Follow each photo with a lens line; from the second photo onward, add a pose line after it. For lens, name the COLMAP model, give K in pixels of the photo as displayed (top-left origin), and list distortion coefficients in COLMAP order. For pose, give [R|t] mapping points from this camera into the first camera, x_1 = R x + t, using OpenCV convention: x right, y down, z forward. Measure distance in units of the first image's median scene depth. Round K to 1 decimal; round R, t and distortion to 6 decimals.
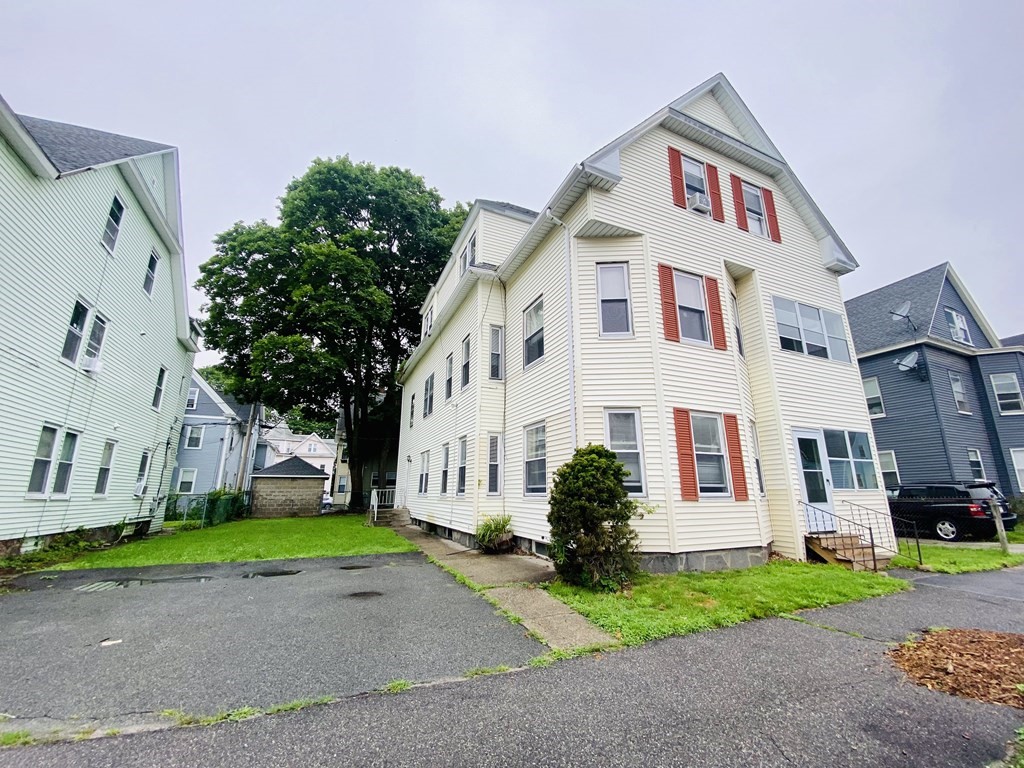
lens RADIAL K [[413.1, 0, 511.3], [0, 413.1, 387.0], [0, 0, 1]] dist [0.023428, -0.022523]
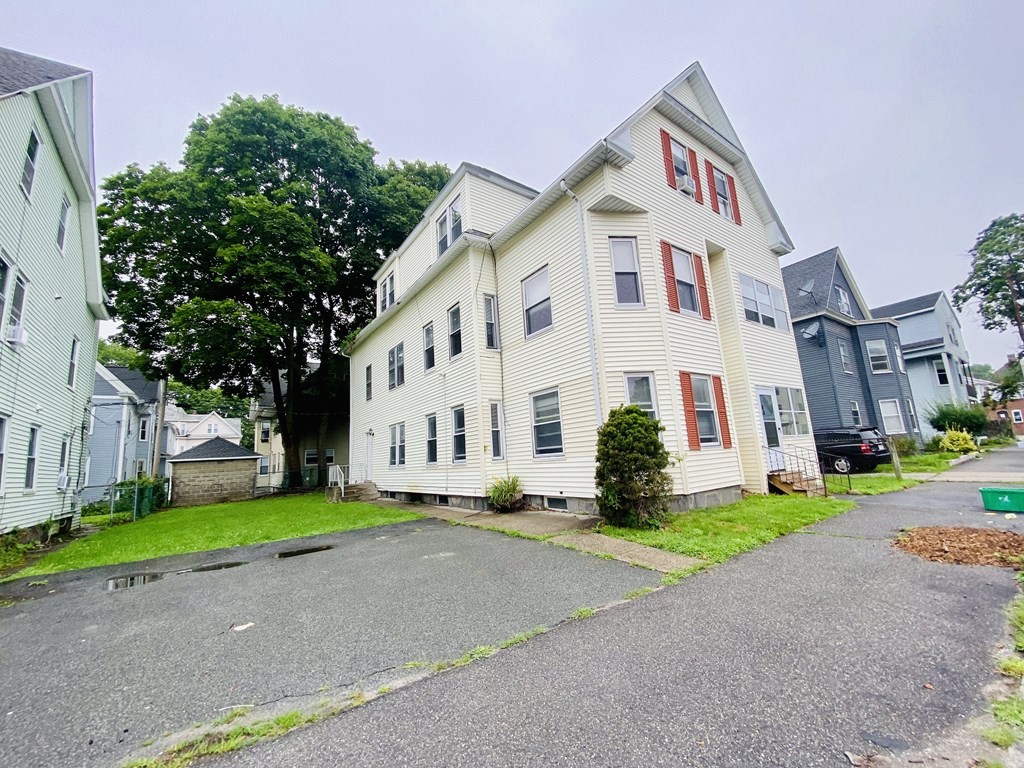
lens RADIAL K [[413.1, 0, 511.3], [0, 413.1, 387.0], [0, 0, 1]] dist [0.023428, -0.022523]
pose [[0.977626, -0.028267, 0.208444, -0.216233], [0.013257, 0.997240, 0.073059, 0.003506], [-0.209934, -0.068661, 0.975302, -0.011317]]
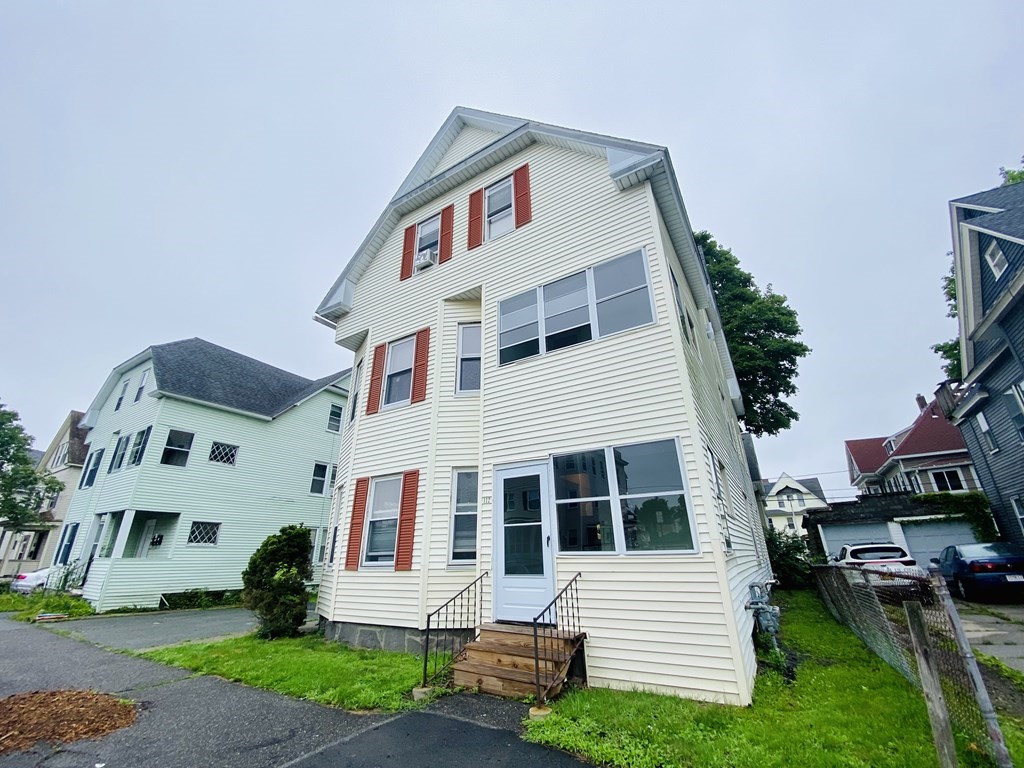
lens RADIAL K [[416.9, 0, 512.0], [0, 416.9, 384.0], [0, 0, 1]] dist [0.025564, 0.000029]
pose [[0.562516, -0.323742, -0.760767, 1.114264], [0.220099, 0.945582, -0.239647, 0.120847], [0.796952, -0.032639, 0.603160, 0.485402]]
